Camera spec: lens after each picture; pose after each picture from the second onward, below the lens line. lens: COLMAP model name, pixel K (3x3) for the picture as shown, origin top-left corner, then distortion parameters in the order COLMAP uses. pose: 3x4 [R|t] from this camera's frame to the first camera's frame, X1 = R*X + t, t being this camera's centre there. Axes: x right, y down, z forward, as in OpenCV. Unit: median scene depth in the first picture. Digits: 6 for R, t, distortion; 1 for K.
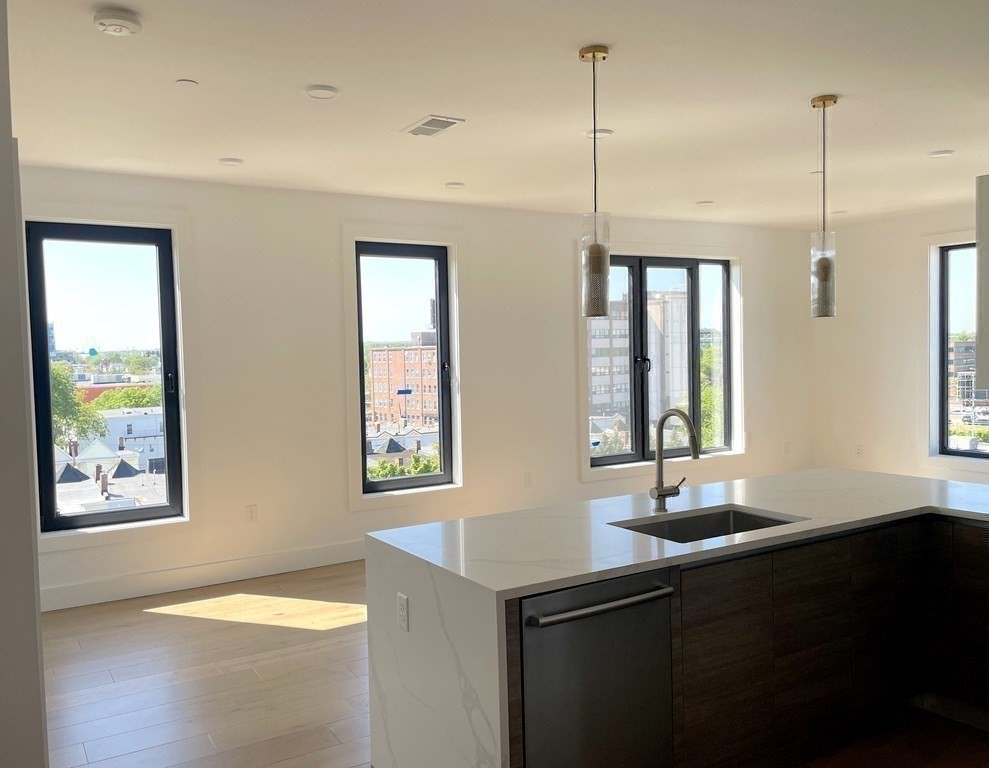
lens RADIAL K [[814.6, 0, 456.8], [0, 814.6, 385.2], [0, 0, 1]] dist [0.069988, -0.013257]
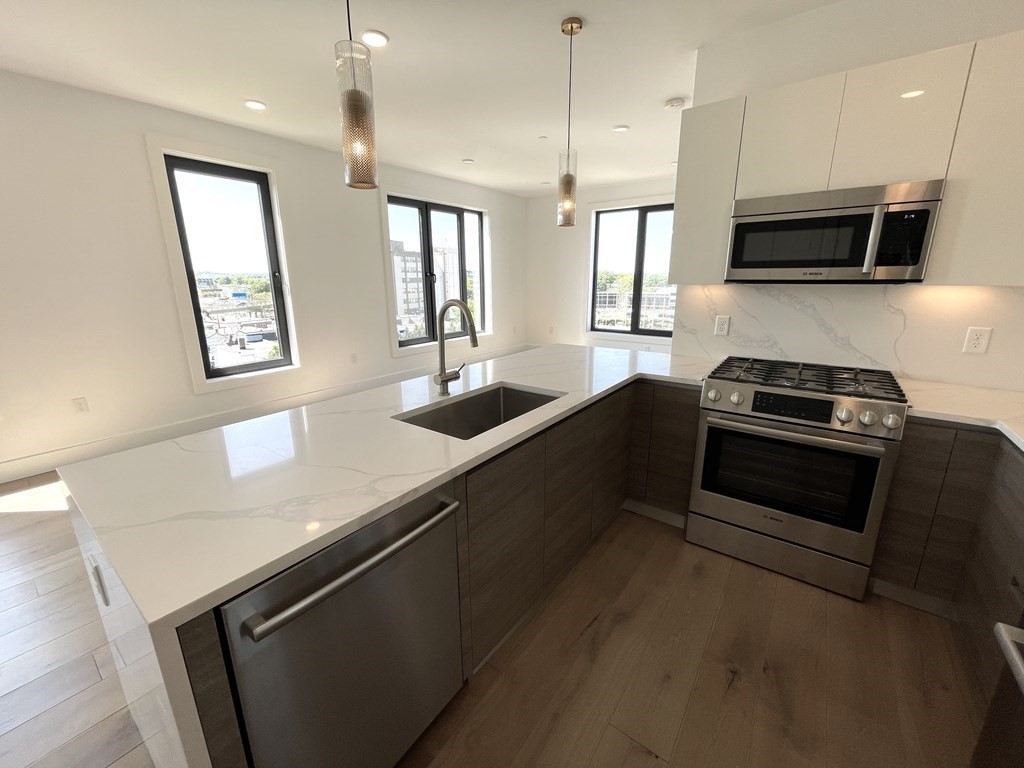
lens RADIAL K [[415.1, 0, 512.8], [0, 415.1, 385.0], [0, 0, 1]] dist [-0.008363, -0.000548]
pose [[0.918945, -0.080636, 0.386054, 0.059279], [0.000213, 0.978977, 0.203973, 0.013547], [-0.394385, -0.187357, 0.899643, 0.229943]]
